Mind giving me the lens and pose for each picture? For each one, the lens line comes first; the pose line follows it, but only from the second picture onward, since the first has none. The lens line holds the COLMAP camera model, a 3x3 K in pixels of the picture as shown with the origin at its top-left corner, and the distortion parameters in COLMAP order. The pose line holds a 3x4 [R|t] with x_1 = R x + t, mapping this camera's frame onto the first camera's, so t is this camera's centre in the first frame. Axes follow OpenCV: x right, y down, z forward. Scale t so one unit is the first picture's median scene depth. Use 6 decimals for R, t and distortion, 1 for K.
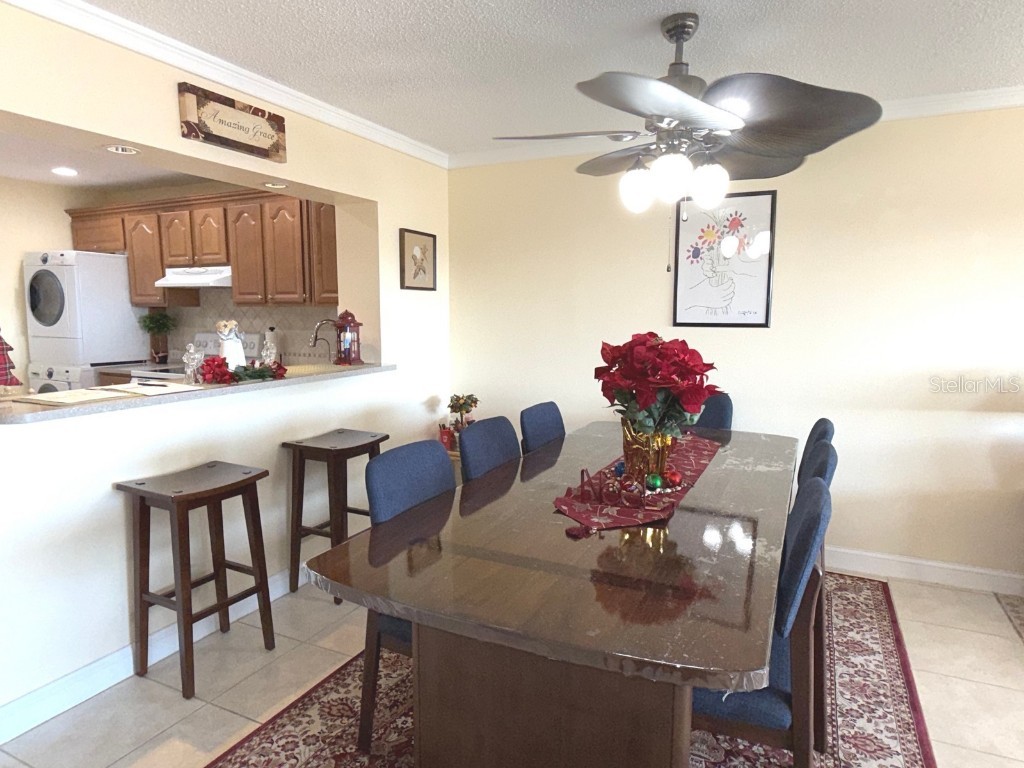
lens RADIAL K [[623.3, 0, 515.5], [0, 623.3, 382.8], [0, 0, 1]] dist [0.002930, -0.000783]
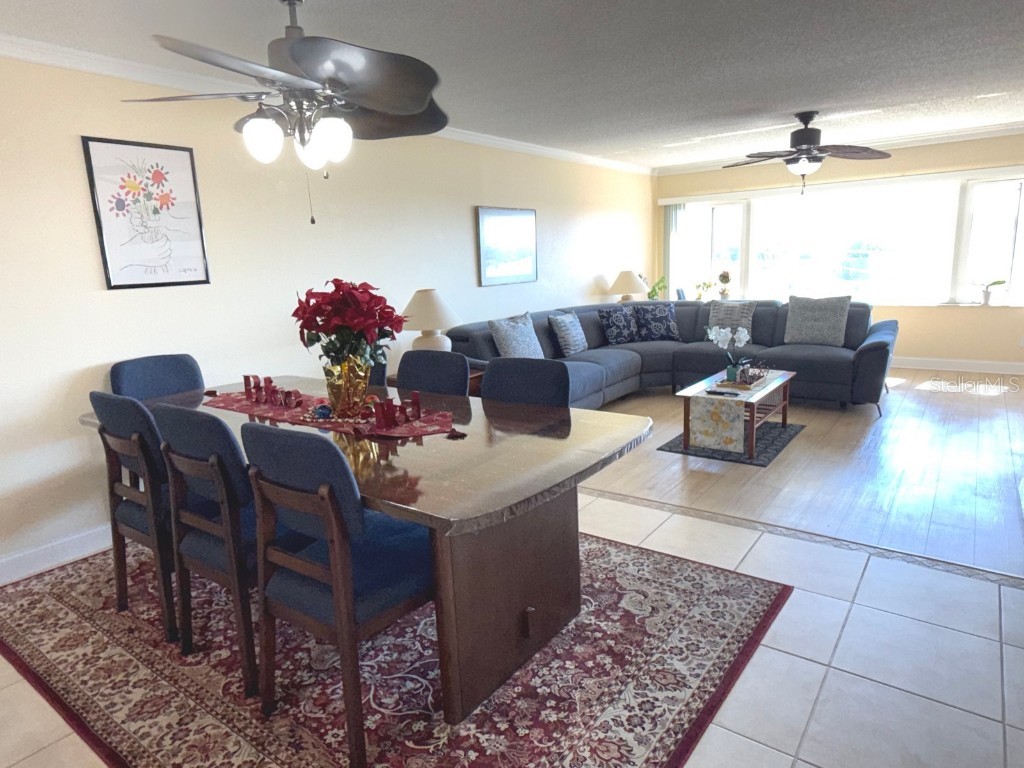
lens RADIAL K [[623.3, 0, 515.1], [0, 623.3, 384.9], [0, 0, 1]] dist [0.002930, -0.000783]
pose [[0.182432, -0.205600, 0.961482, -0.504312], [0.155293, 0.971643, 0.178307, -0.029247], [-0.970877, 0.116782, 0.209187, 0.291257]]
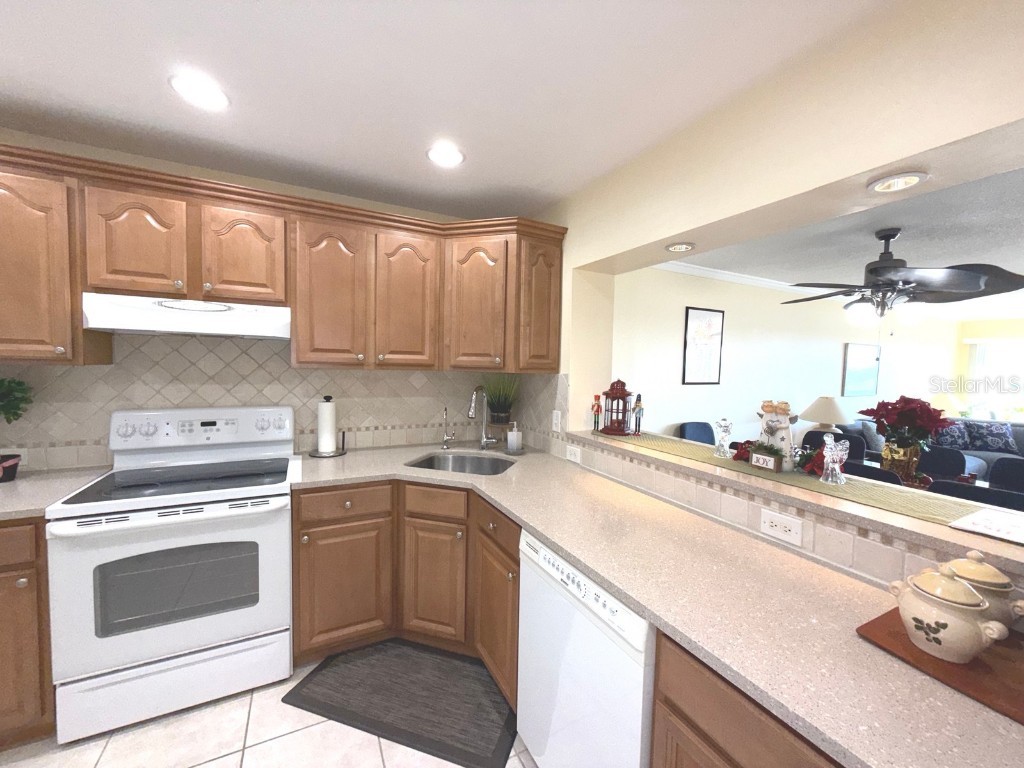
lens RADIAL K [[409.0, 0, 514.4], [0, 409.0, 383.3], [0, 0, 1]] dist [0.000772, -0.000228]
pose [[0.598574, -0.028268, 0.800569, -0.858795], [0.070464, 0.997361, -0.017468, -0.106888], [-0.797963, 0.066867, 0.598986, 0.717893]]
